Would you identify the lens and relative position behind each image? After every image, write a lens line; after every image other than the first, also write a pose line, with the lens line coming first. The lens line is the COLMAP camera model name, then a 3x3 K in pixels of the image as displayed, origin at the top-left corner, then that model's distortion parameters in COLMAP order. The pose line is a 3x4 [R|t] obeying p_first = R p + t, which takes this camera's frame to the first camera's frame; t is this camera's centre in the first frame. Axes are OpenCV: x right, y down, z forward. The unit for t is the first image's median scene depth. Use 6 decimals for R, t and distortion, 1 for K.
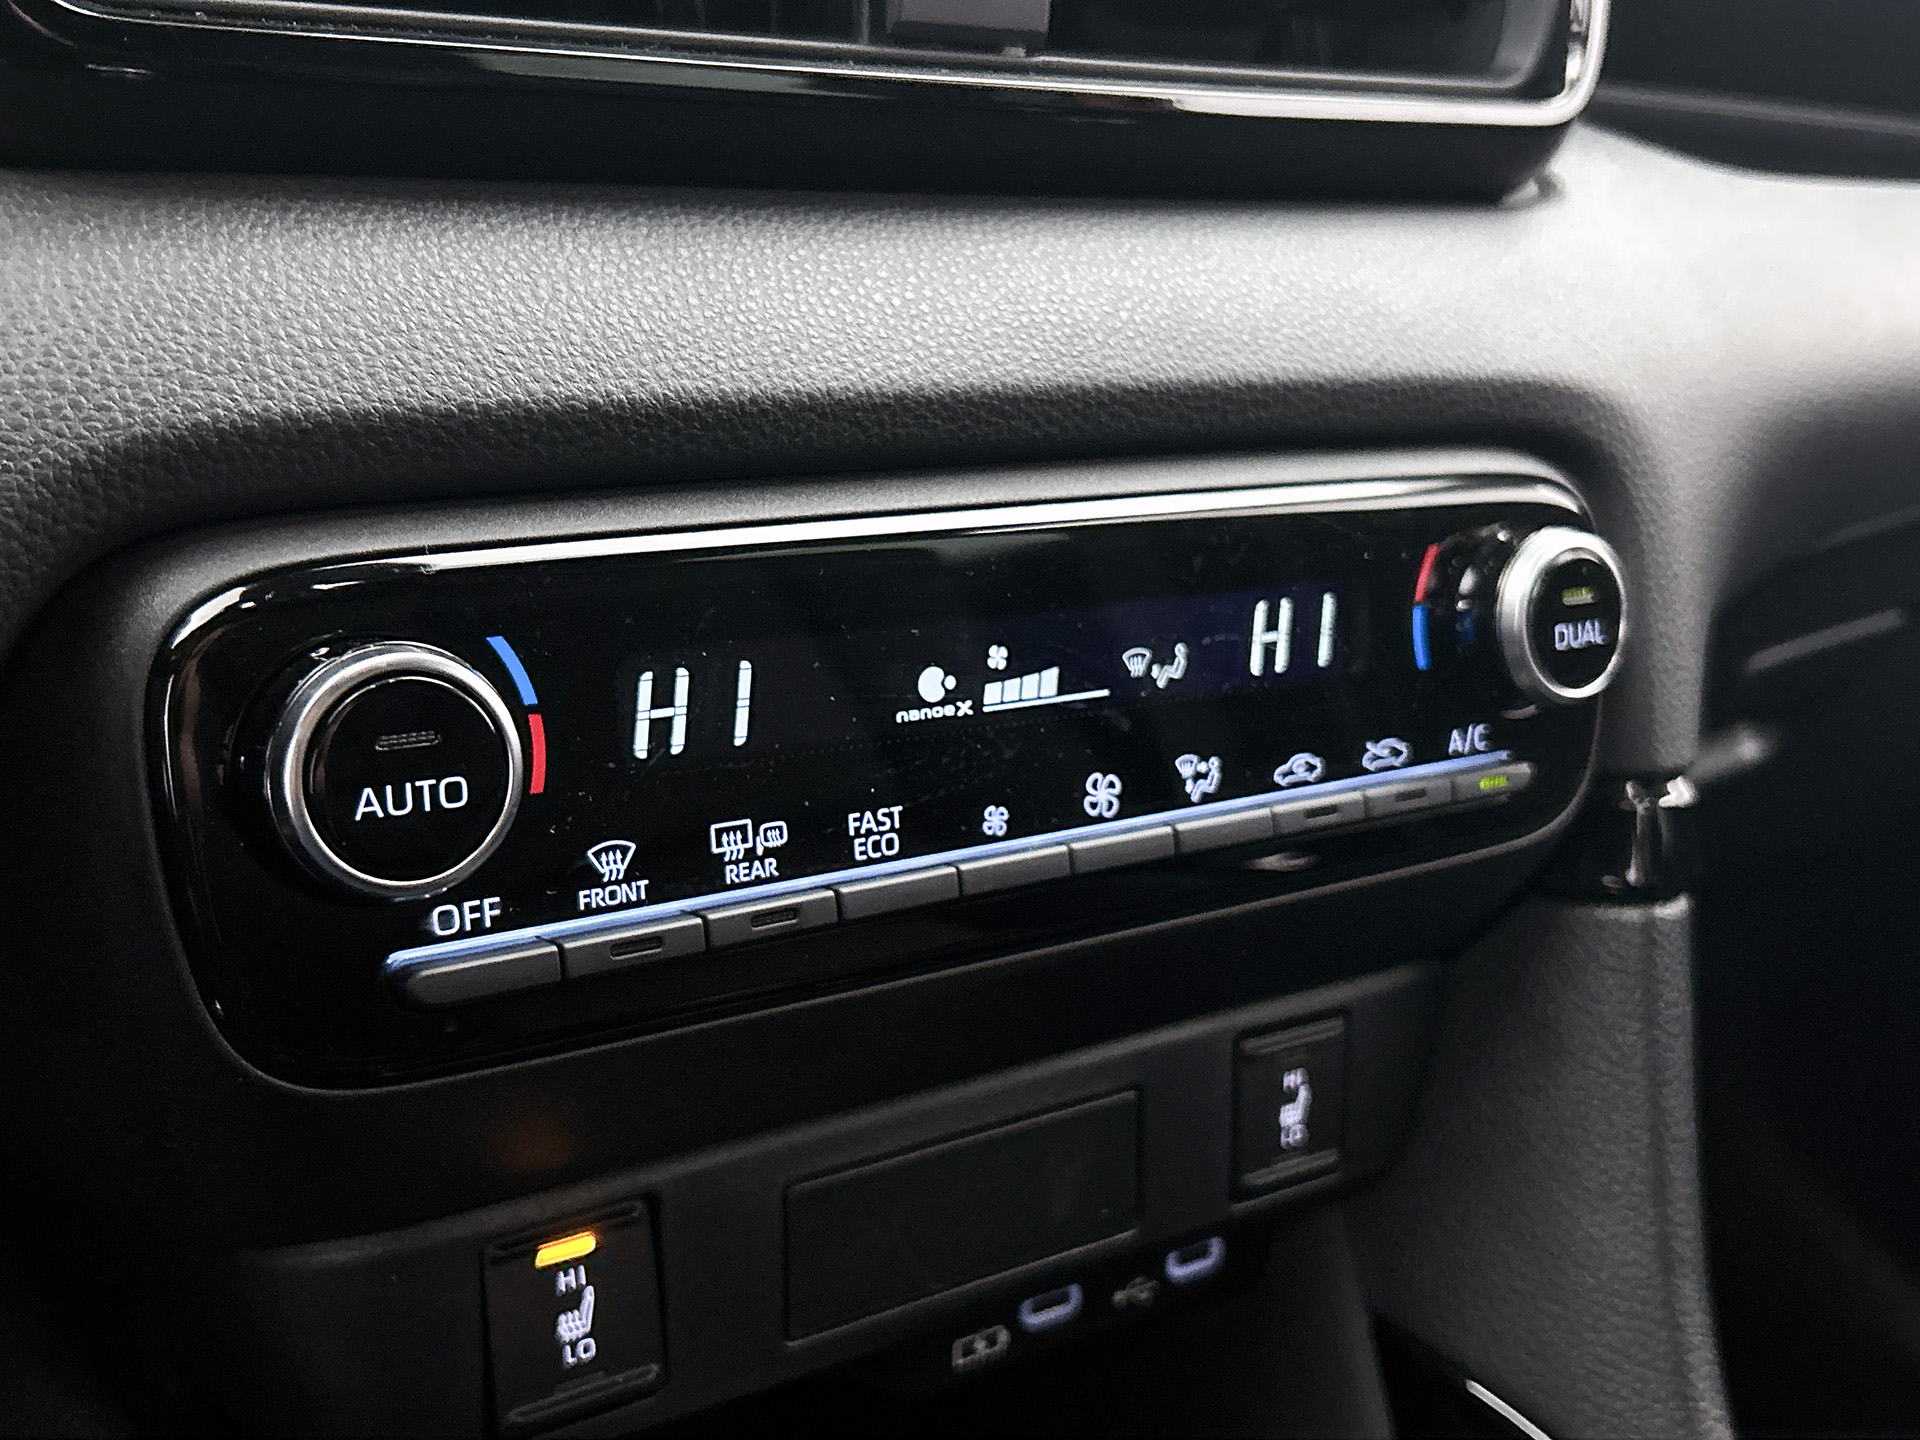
lens RADIAL K [[2078.0, 0, 960.0], [0, 2078.0, 720.0], [0, 0, 1]] dist [0.060462, -0.000953]
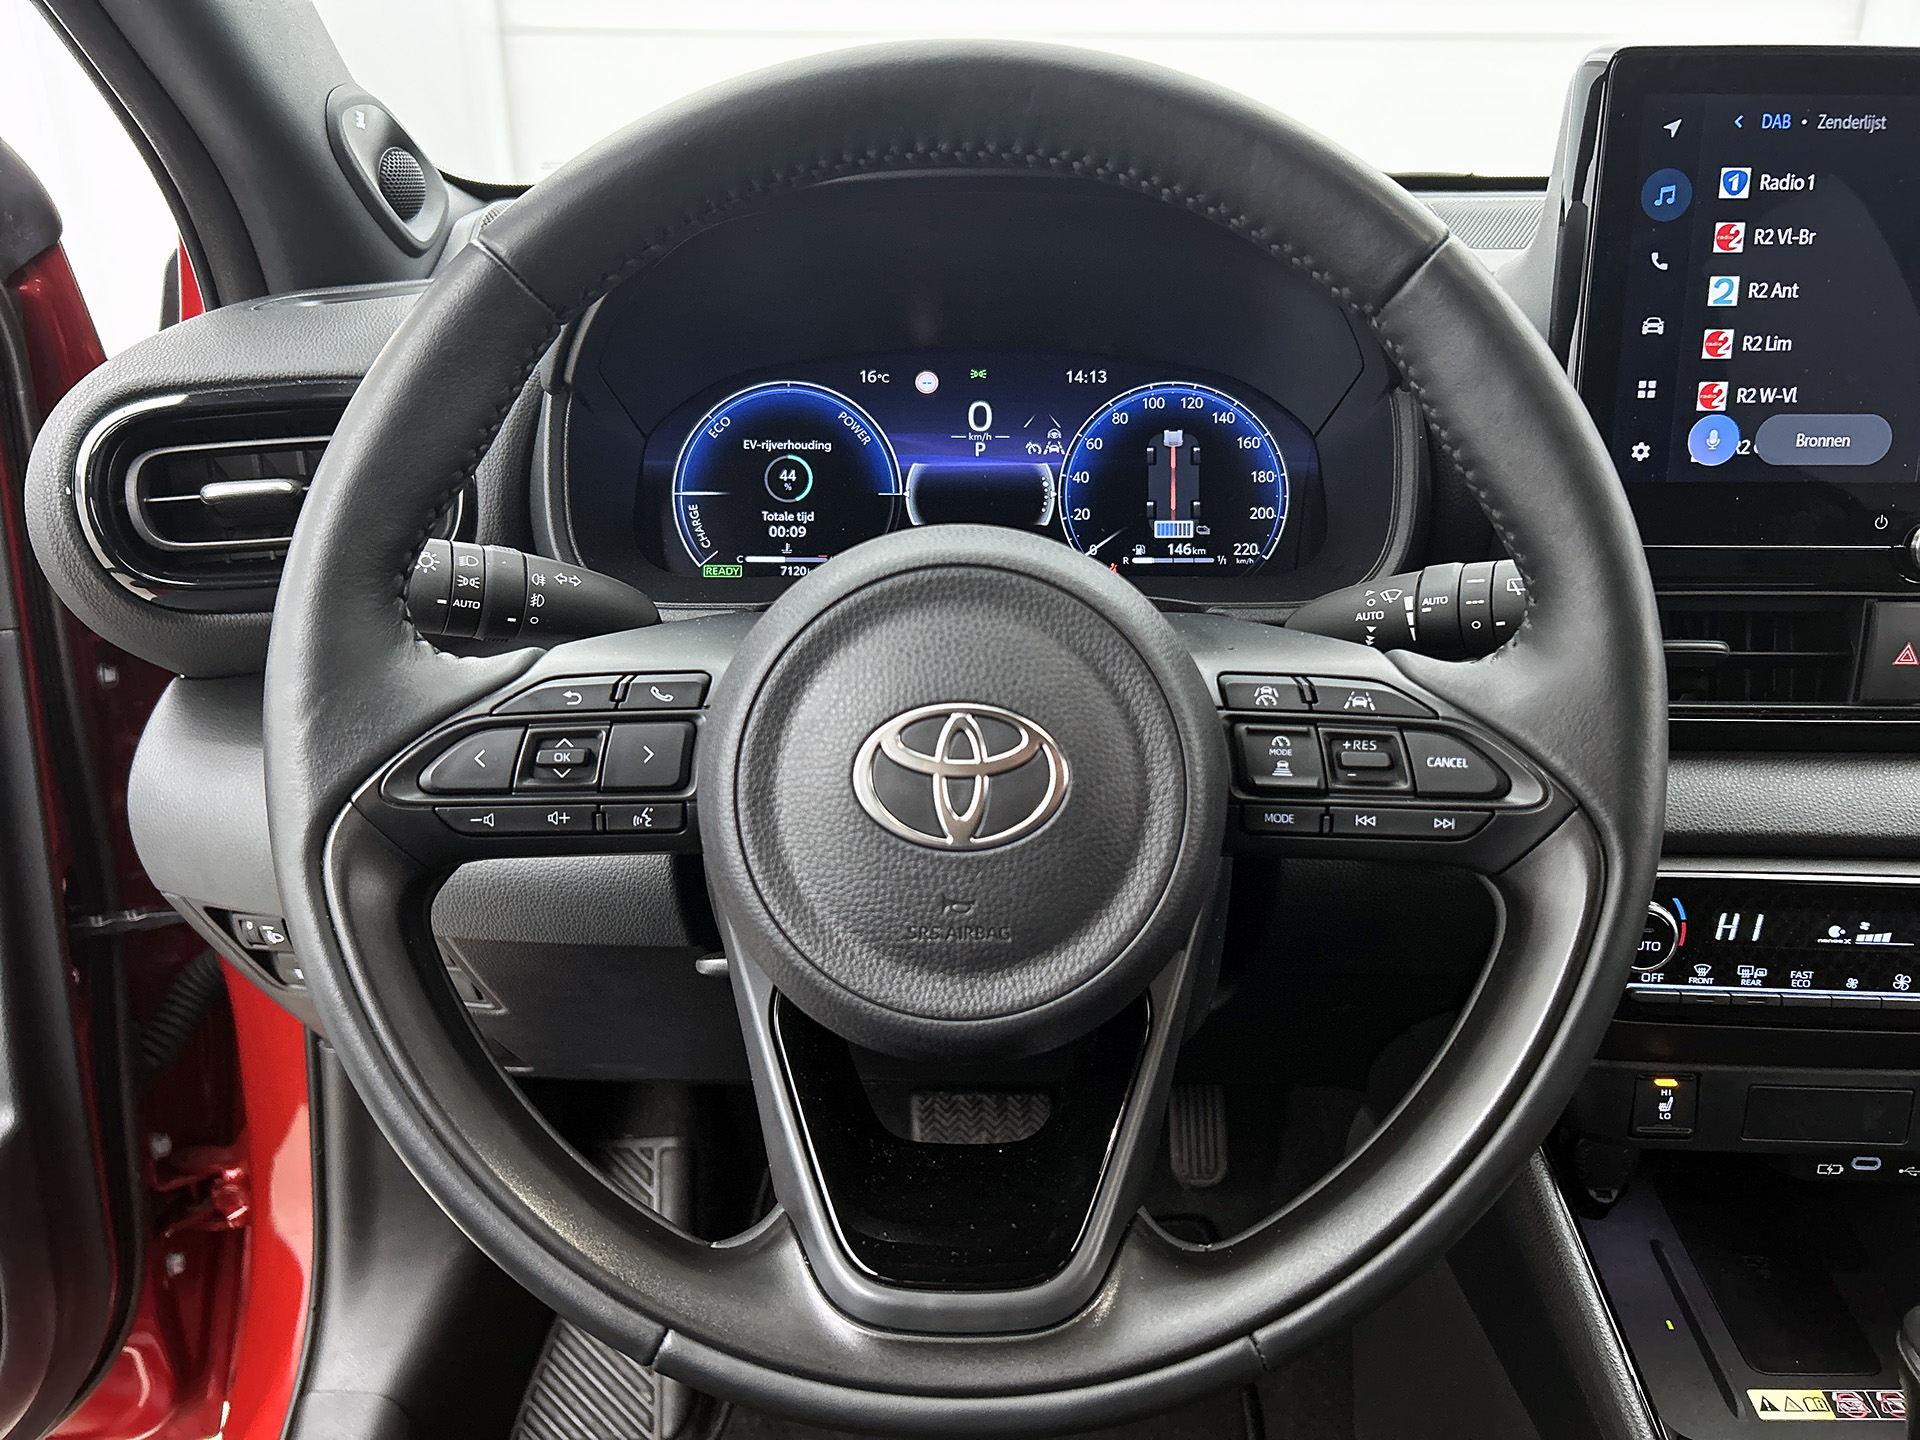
lens RADIAL K [[1469.6, 0, 973.8], [0, 1469.6, 719.0], [0, 0, 1]] dist [0.093930, -0.123286]
pose [[0.791577, 0.154613, -0.591185, 0.218800], [-0.132523, 0.987872, 0.080914, -0.313204], [0.596526, 0.014296, 0.802467, -1.358709]]
